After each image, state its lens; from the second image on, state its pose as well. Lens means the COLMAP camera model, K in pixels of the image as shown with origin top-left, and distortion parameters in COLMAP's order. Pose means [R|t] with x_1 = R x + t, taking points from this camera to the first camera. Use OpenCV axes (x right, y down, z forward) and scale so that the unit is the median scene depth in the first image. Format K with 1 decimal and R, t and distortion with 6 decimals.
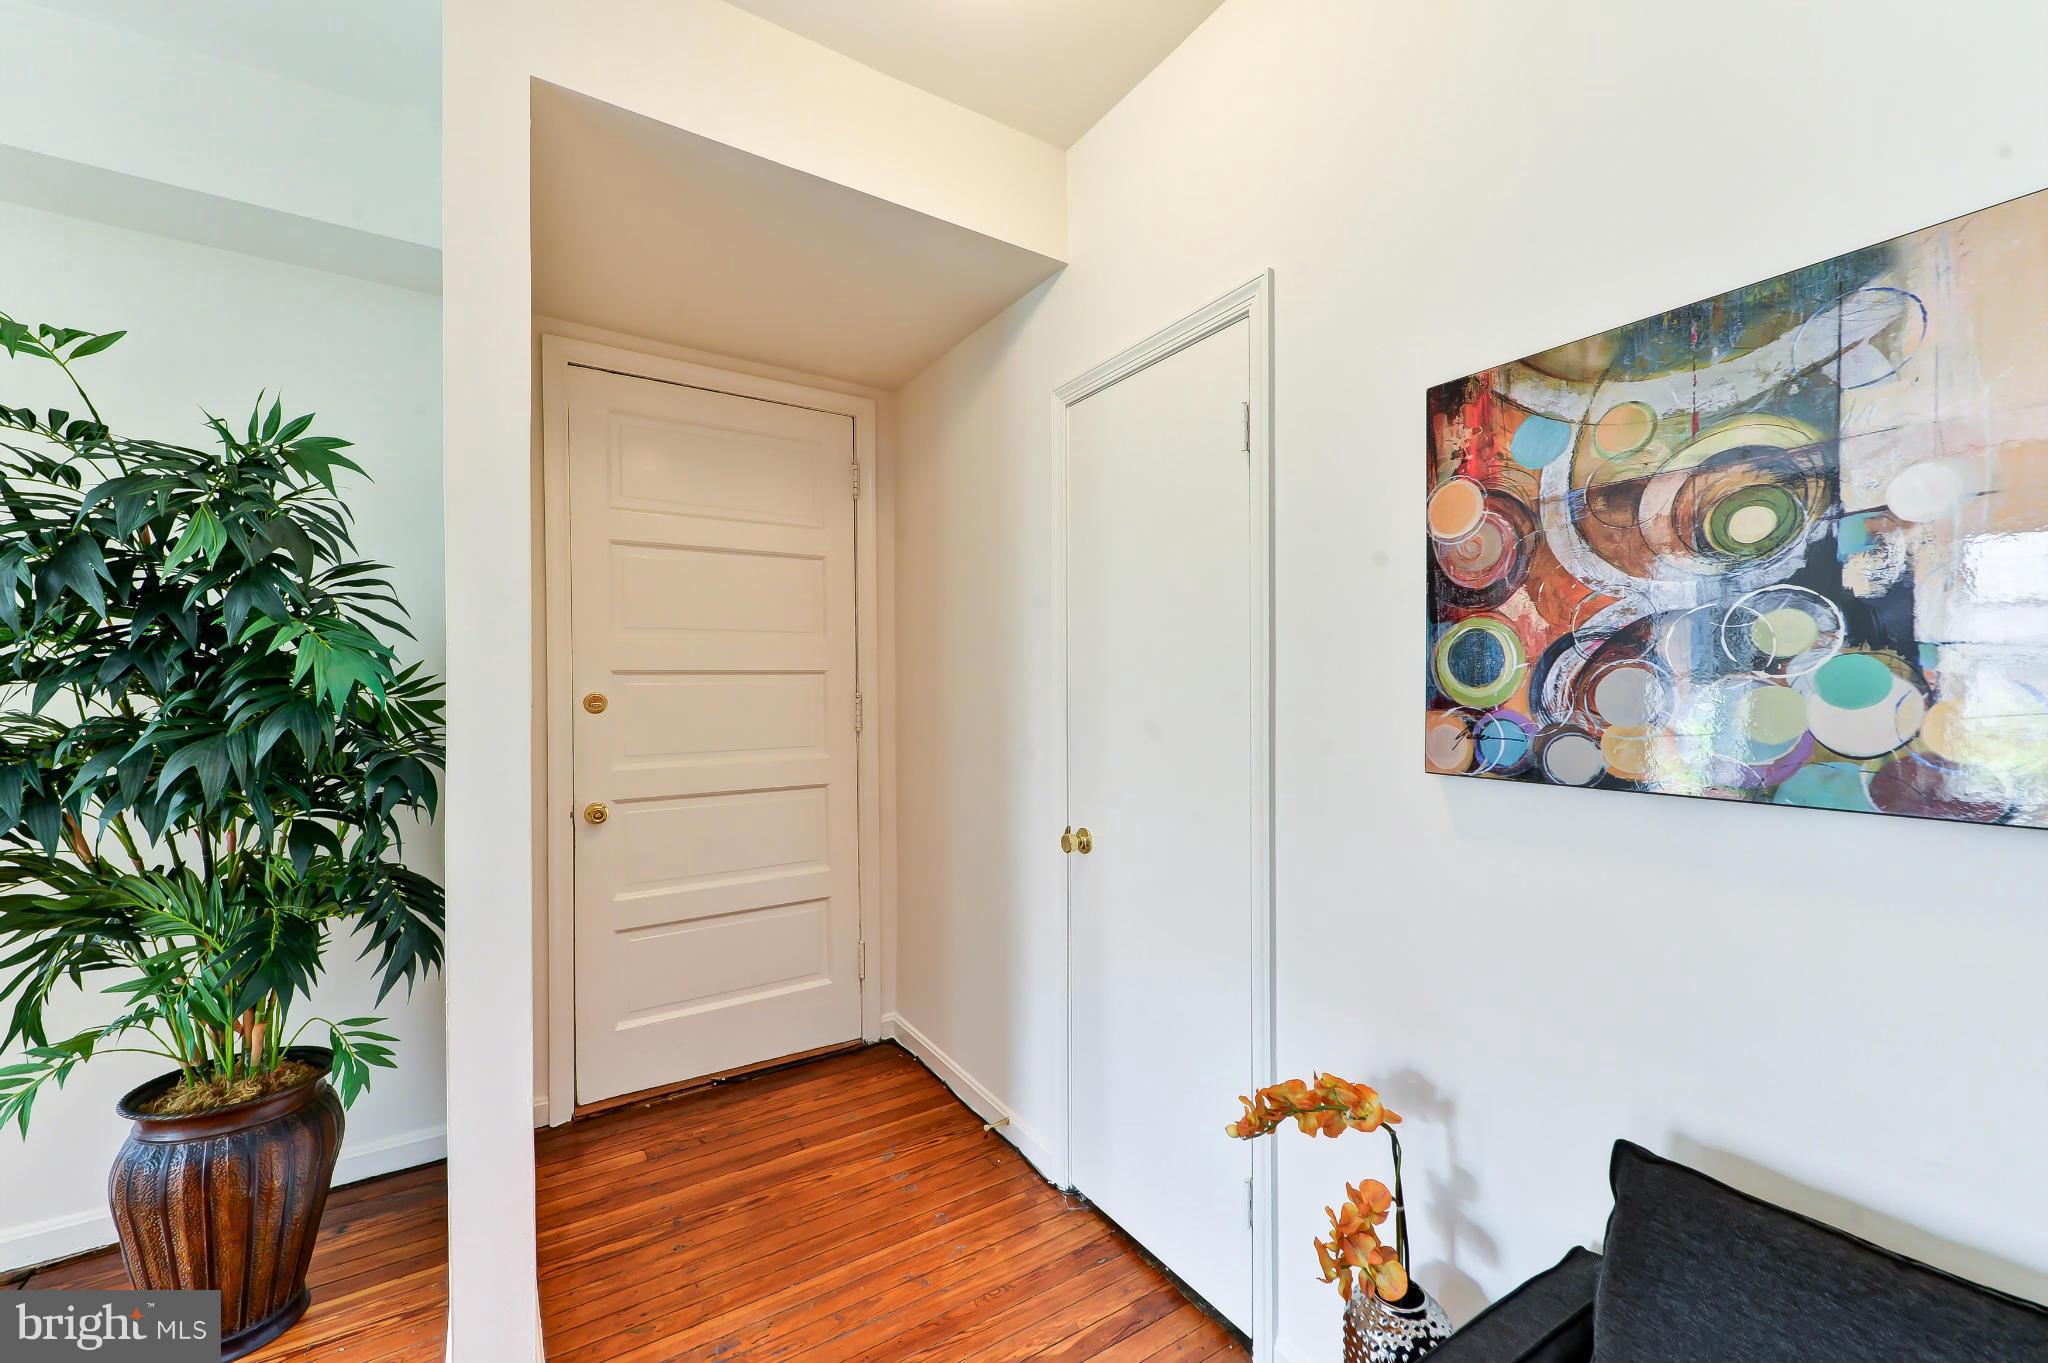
lens RADIAL K [[812.4, 0, 1032.9], [0, 812.4, 691.9], [0, 0, 1]] dist [0.002911, -0.000881]
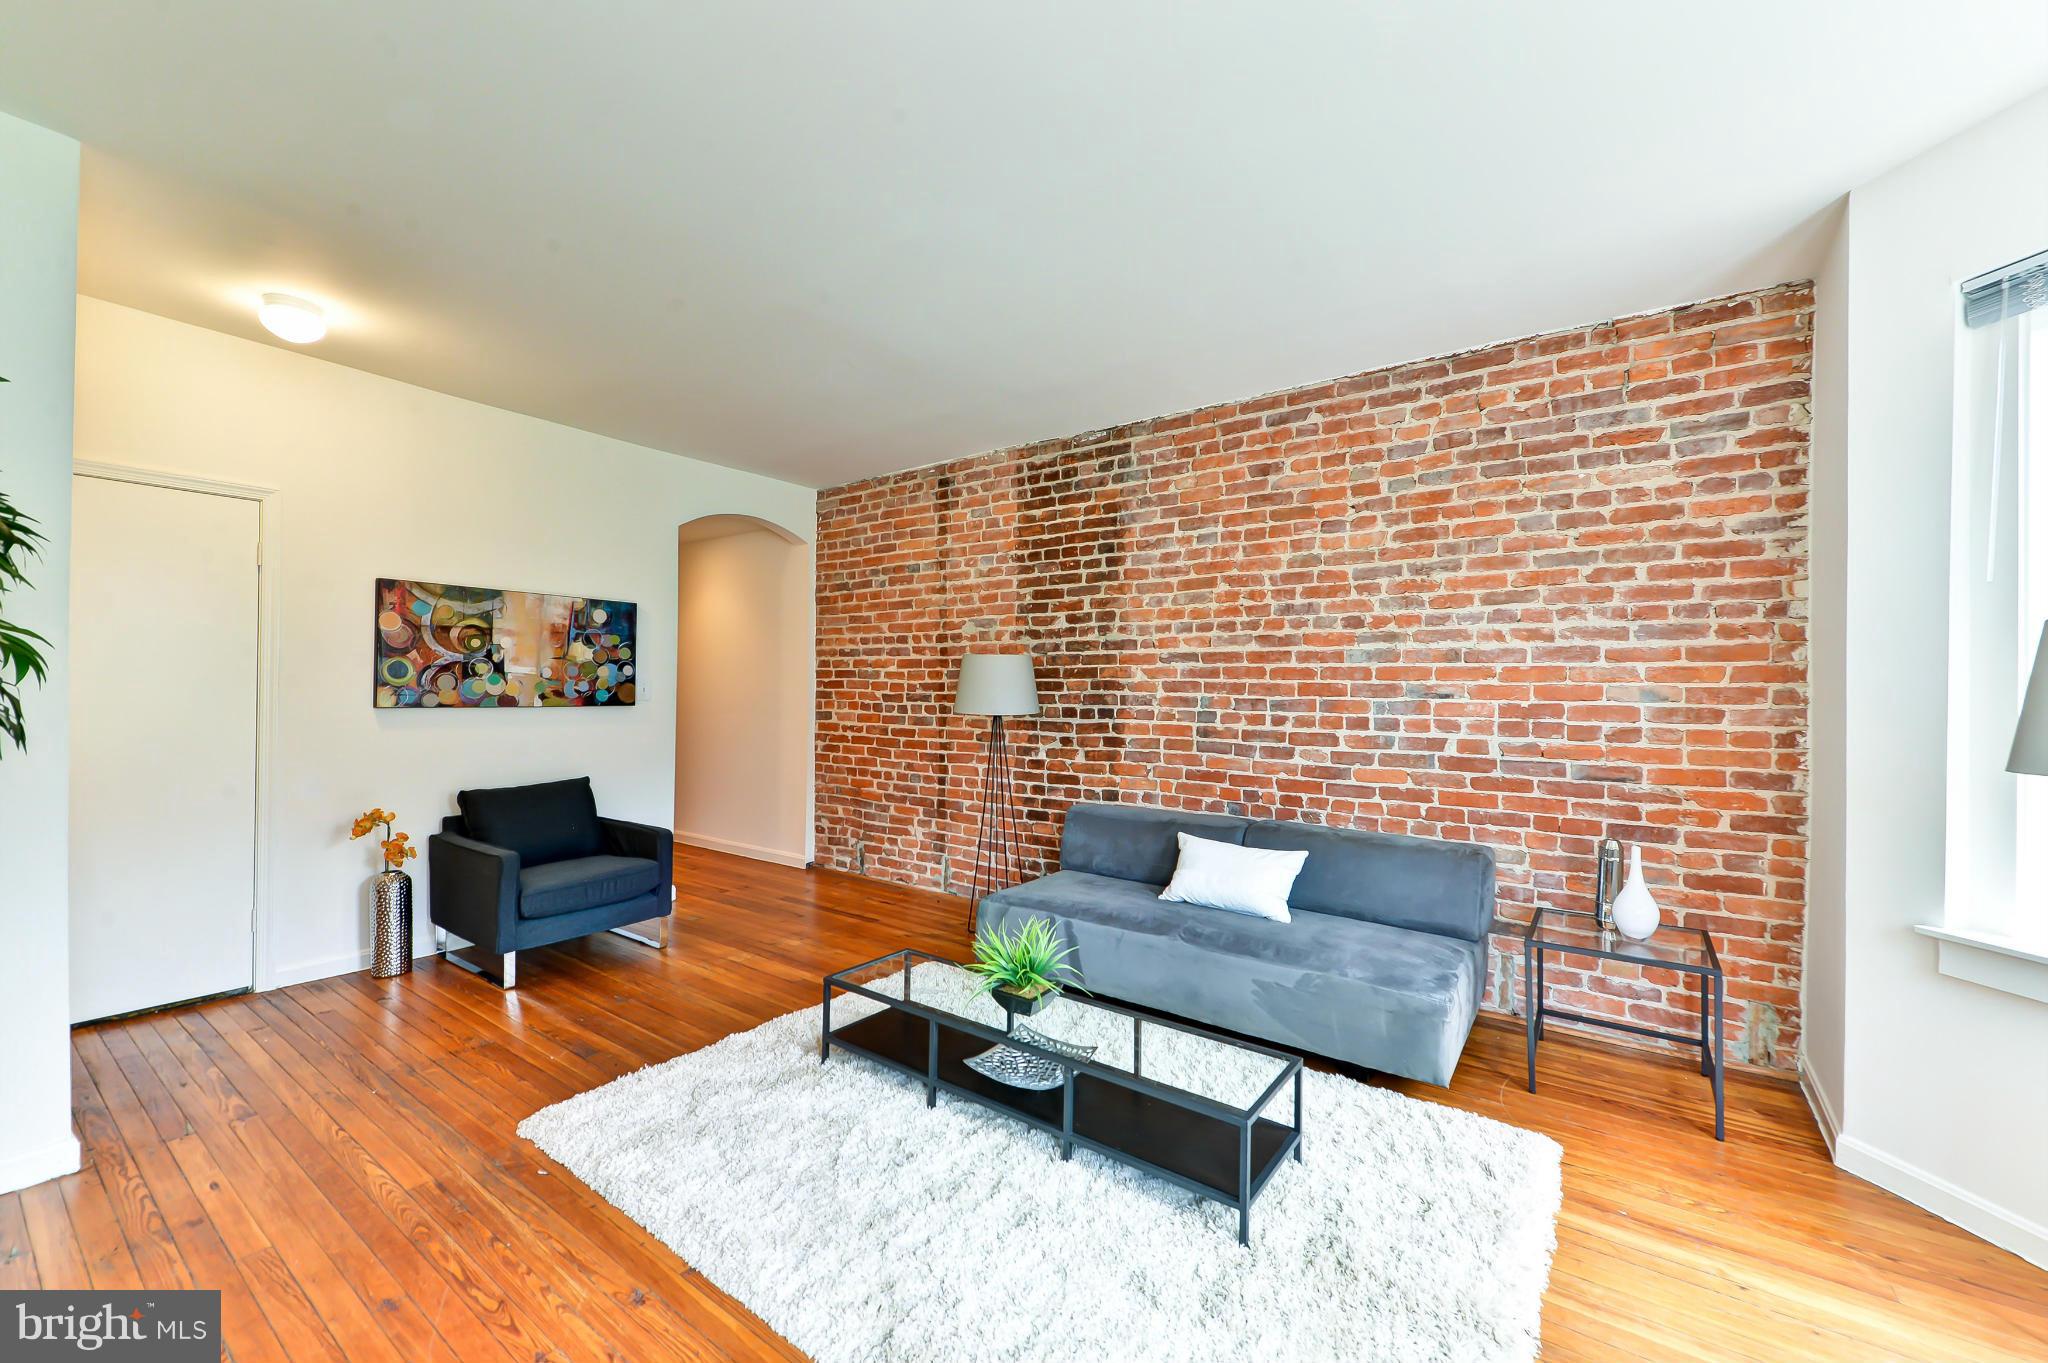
lens RADIAL K [[812.4, 0, 1038.3], [0, 812.4, 689.8], [0, 0, 1]] dist [0.002911, -0.000881]
pose [[-0.363570, -0.001369, 0.931566, -3.585137], [-0.010465, 0.999942, -0.002615, 0.019737], [-0.931508, -0.010699, -0.363563, -0.185924]]
